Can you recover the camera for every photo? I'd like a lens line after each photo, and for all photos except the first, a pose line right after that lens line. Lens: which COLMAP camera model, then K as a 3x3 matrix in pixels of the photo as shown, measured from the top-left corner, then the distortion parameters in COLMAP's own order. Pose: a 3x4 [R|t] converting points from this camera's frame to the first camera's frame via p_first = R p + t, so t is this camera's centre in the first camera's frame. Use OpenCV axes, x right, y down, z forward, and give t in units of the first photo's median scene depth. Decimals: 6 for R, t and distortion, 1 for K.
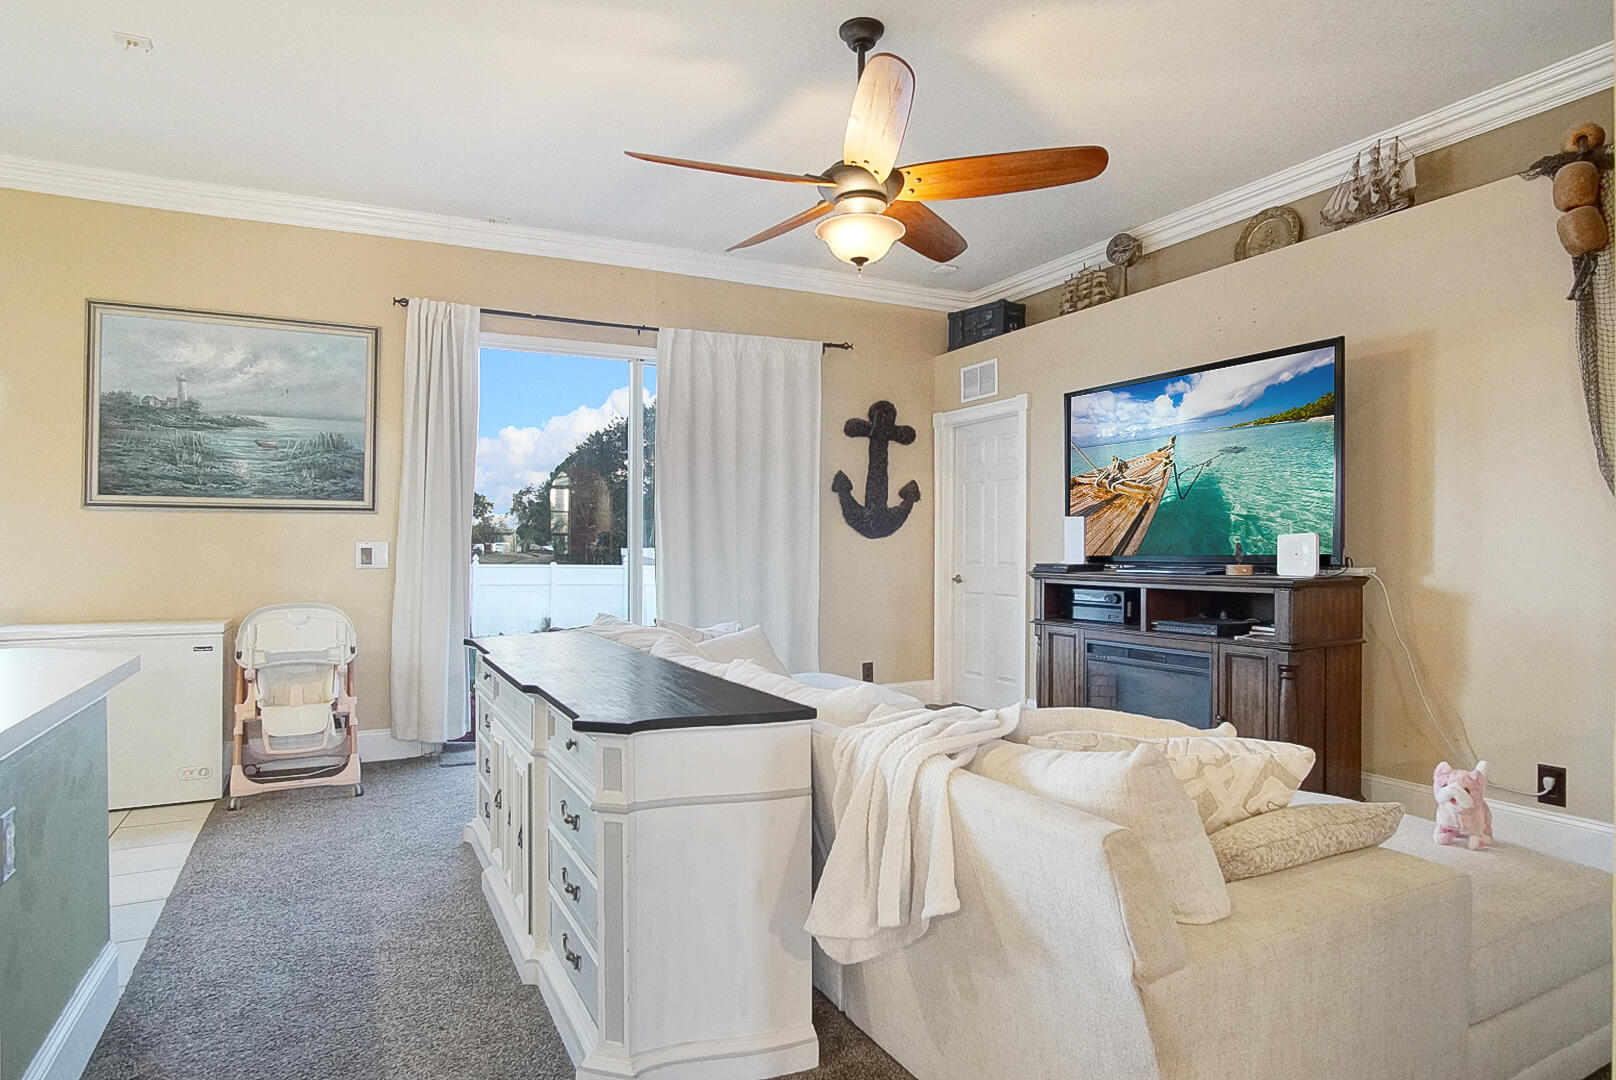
lens RADIAL K [[903.5, 0, 780.6], [0, 903.5, 548.2], [0, 0, 1]] dist [-0.016157, 0.001233]
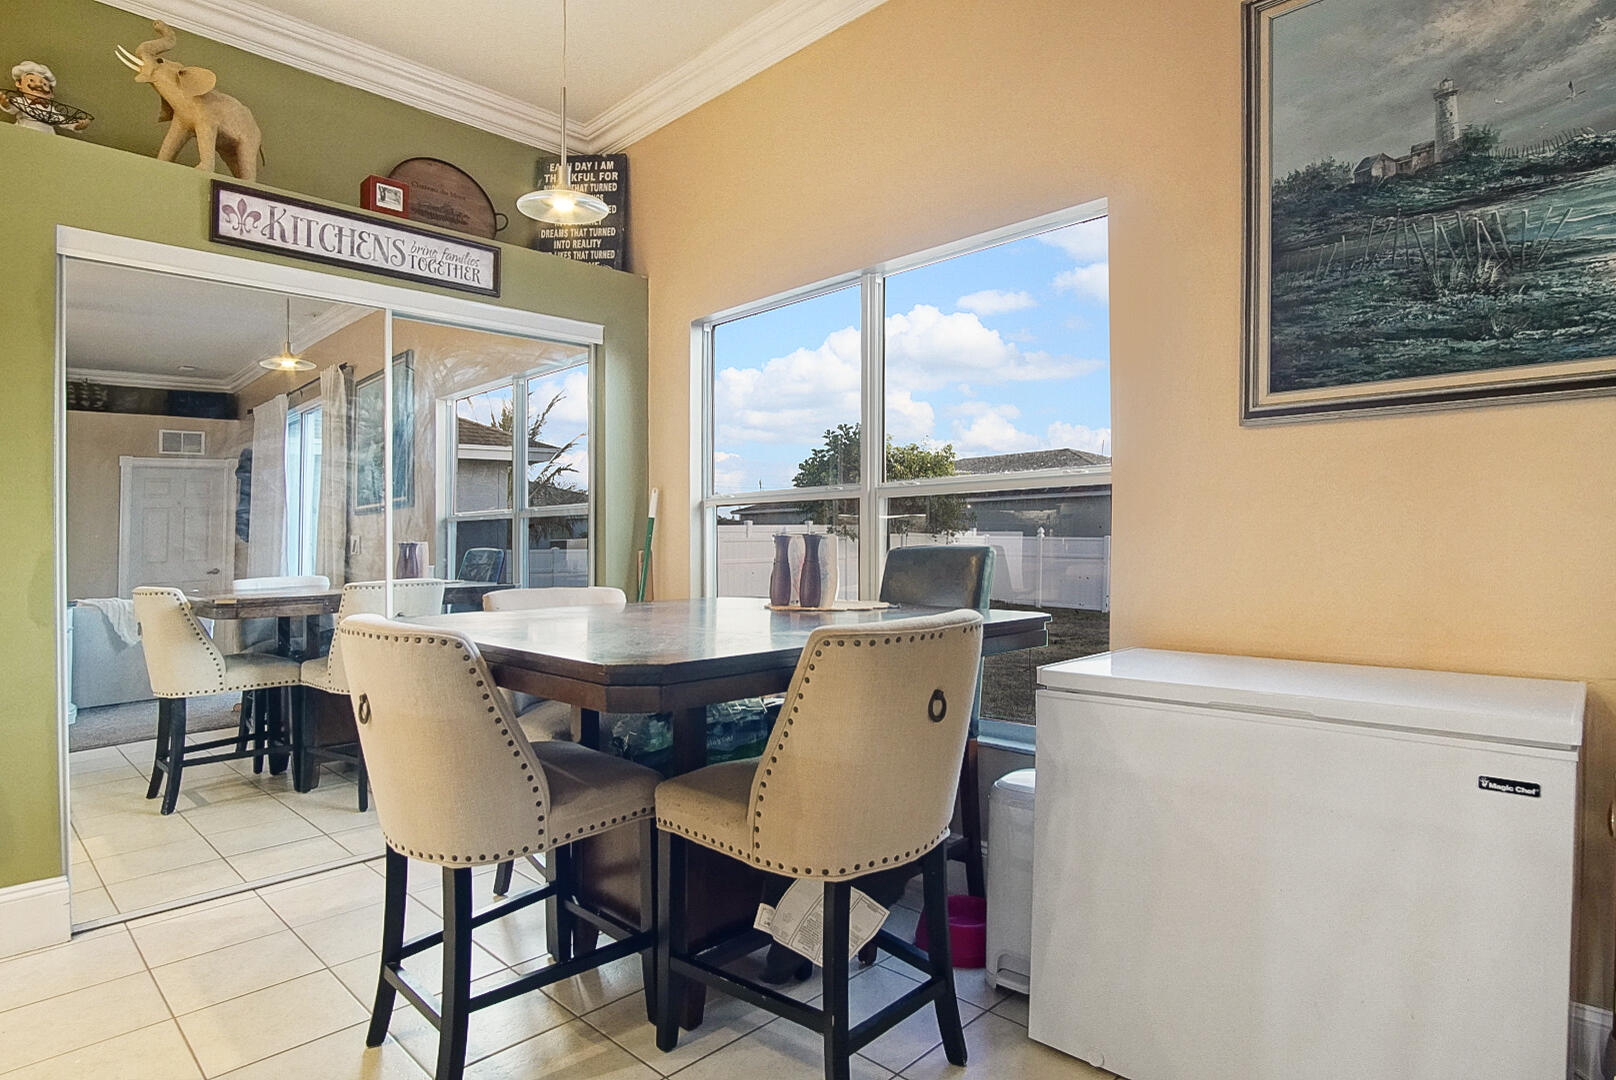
lens RADIAL K [[864.0, 0, 807.7], [0, 864.0, 541.4], [0, 0, 1]] dist [-0.012250, -0.001234]
pose [[0.314931, 0.002571, -0.949111, -0.376498], [0.003741, 0.999985, 0.003950, 0.016949], [0.949107, -0.004794, 0.314917, 0.581222]]
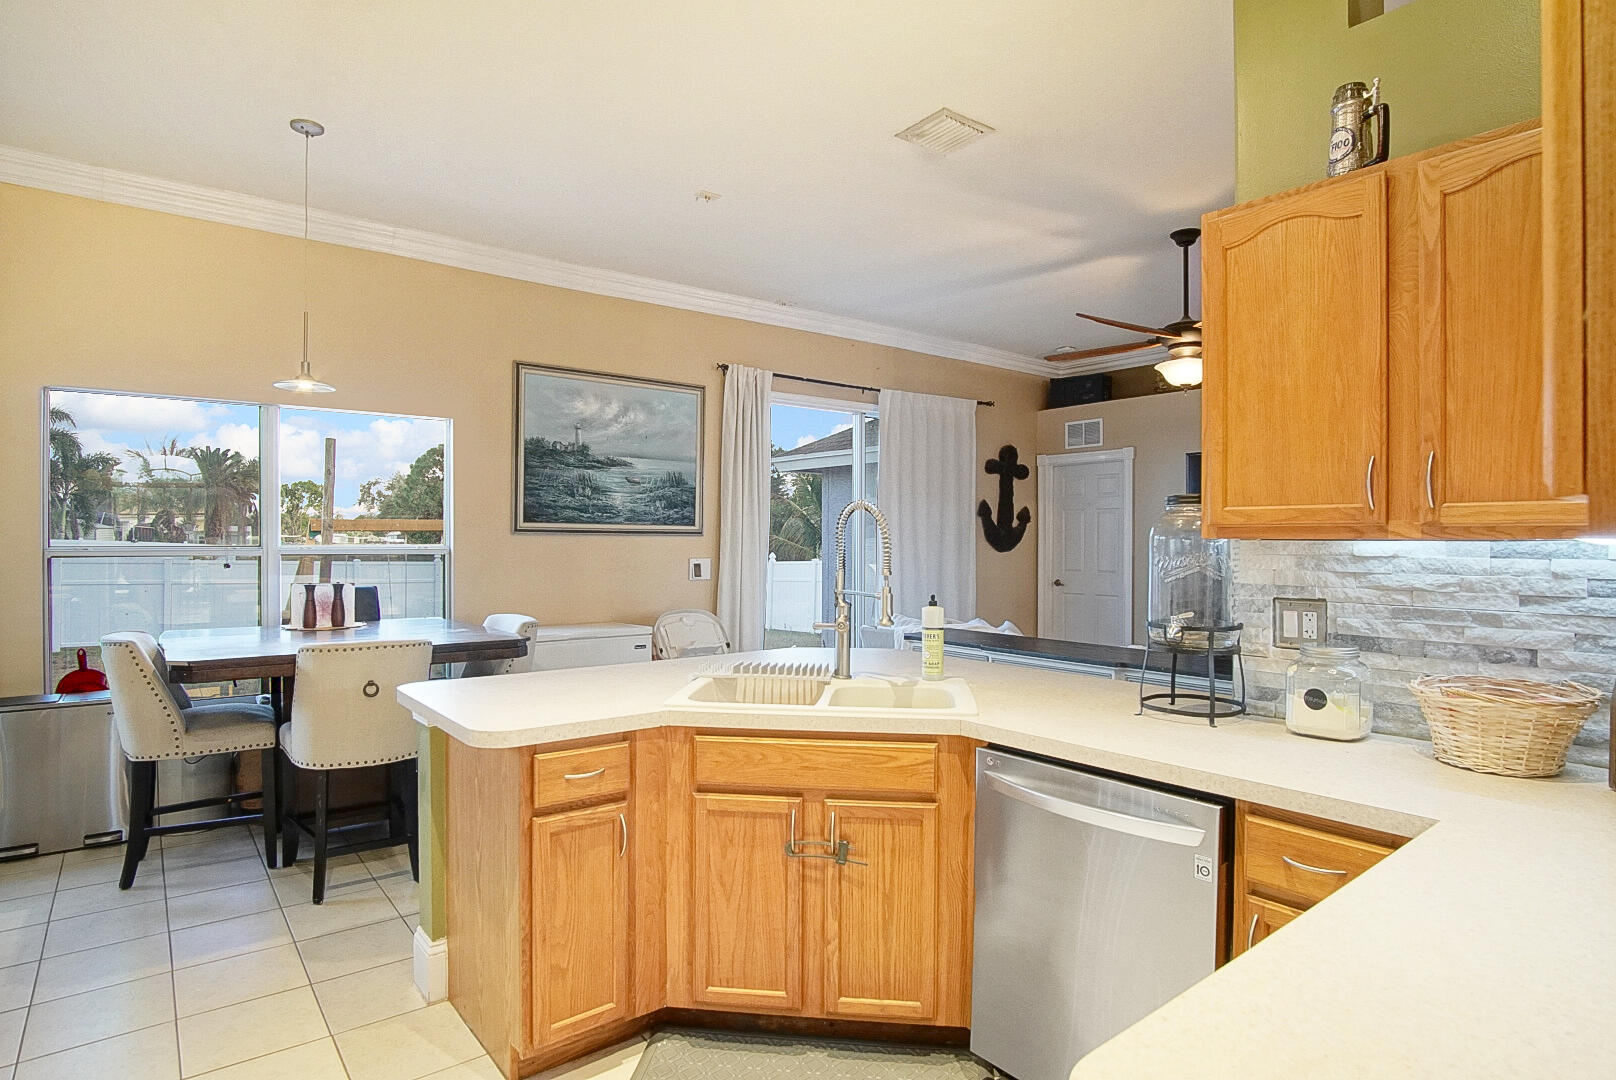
lens RADIAL K [[864.0, 0, 801.3], [0, 864.0, 544.8], [0, 0, 1]] dist [-0.012250, -0.001234]
pose [[0.978741, 0.003161, 0.205077, -0.598142], [-0.004151, 0.999982, 0.004395, -0.034024], [-0.205059, -0.005153, 0.978736, -0.213230]]
